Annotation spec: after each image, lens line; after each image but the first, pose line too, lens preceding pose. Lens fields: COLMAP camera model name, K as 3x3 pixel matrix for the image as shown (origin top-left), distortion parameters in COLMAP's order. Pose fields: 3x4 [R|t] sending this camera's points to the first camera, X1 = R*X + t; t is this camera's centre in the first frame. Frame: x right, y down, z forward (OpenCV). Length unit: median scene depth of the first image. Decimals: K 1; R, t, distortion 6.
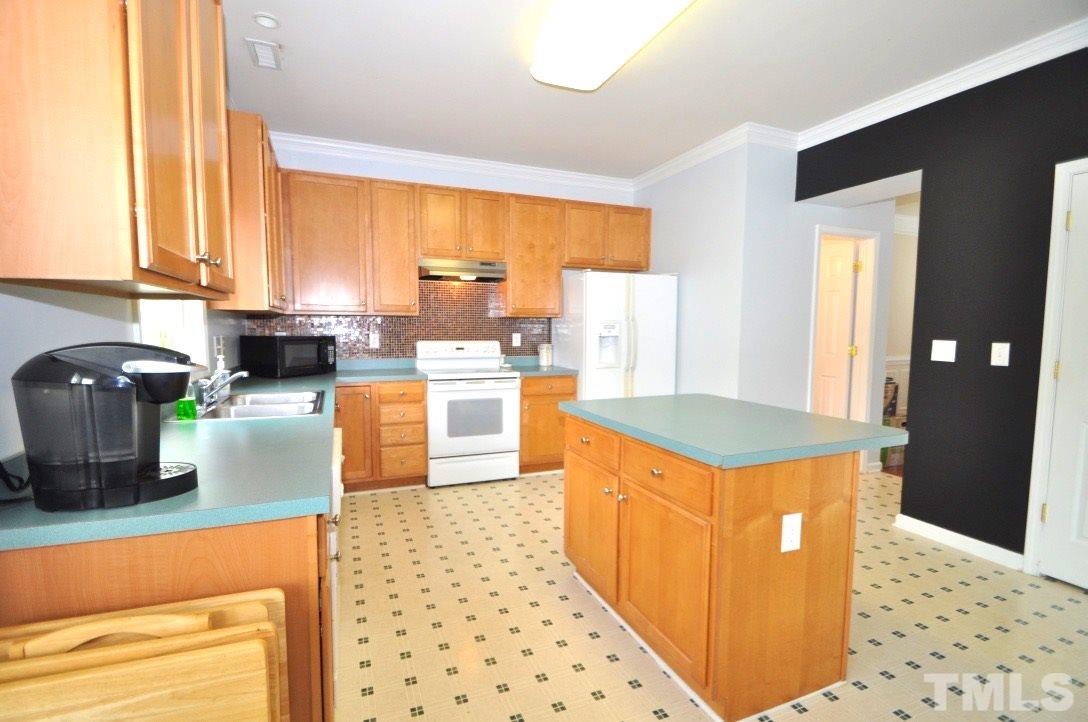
lens RADIAL K [[497.5, 0, 544.0], [0, 497.5, 361.0], [0, 0, 1]] dist [0.020261, 0.000129]
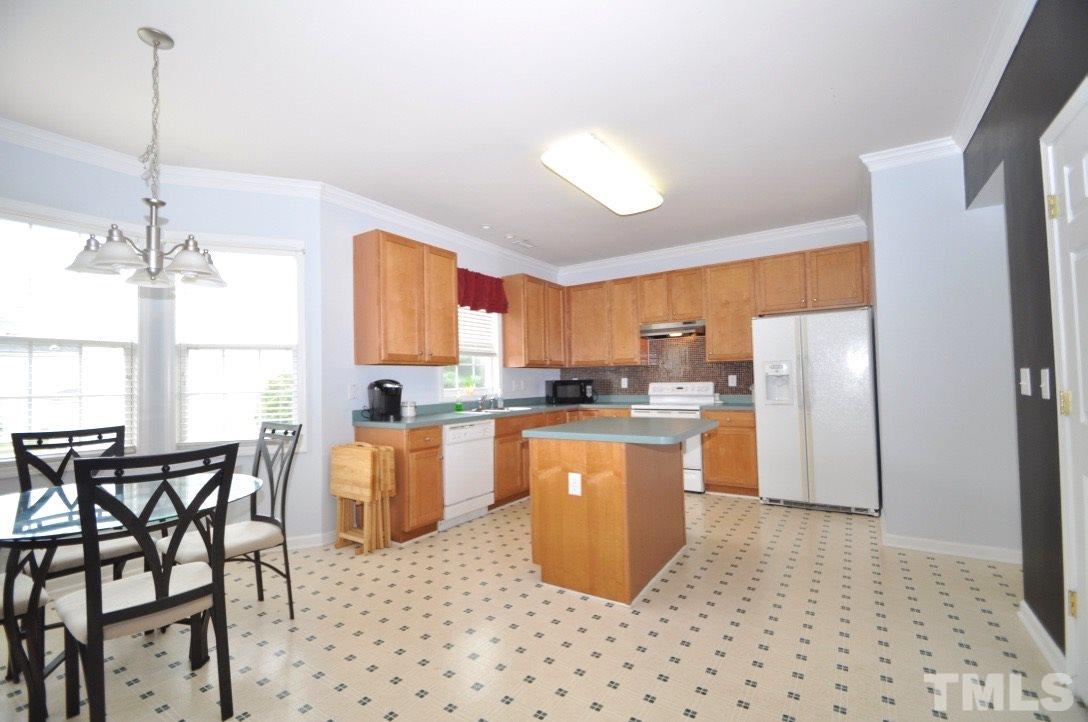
lens RADIAL K [[475.2, 0, 529.5], [0, 475.2, 365.3], [0, 0, 1]] dist [0.016390, -0.016317]
pose [[0.554496, -0.044973, -0.830970, 0.683620], [-0.032660, 0.996593, -0.075731, 0.023862], [0.831545, 0.069132, 0.551139, -0.023866]]
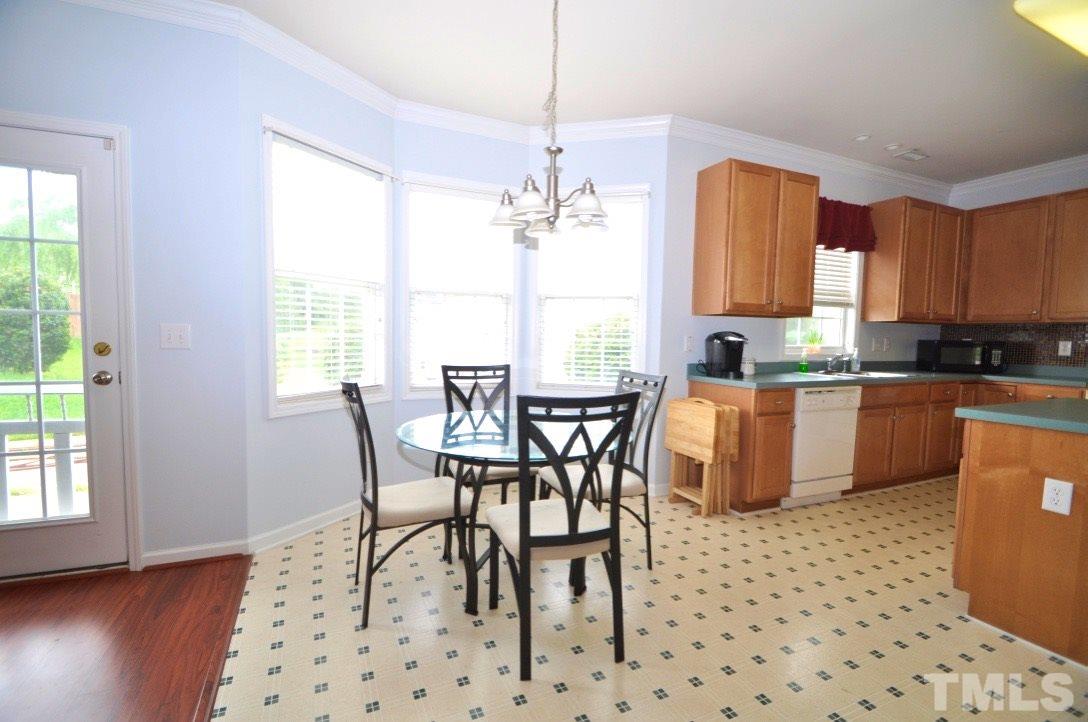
lens RADIAL K [[475.2, 0, 529.5], [0, 475.2, 365.3], [0, 0, 1]] dist [0.016390, -0.016317]
pose [[0.018715, 0.056507, -0.998227, 0.588903], [-0.083379, 0.995012, 0.054762, 0.031522], [0.996342, 0.082206, 0.023333, -0.099242]]
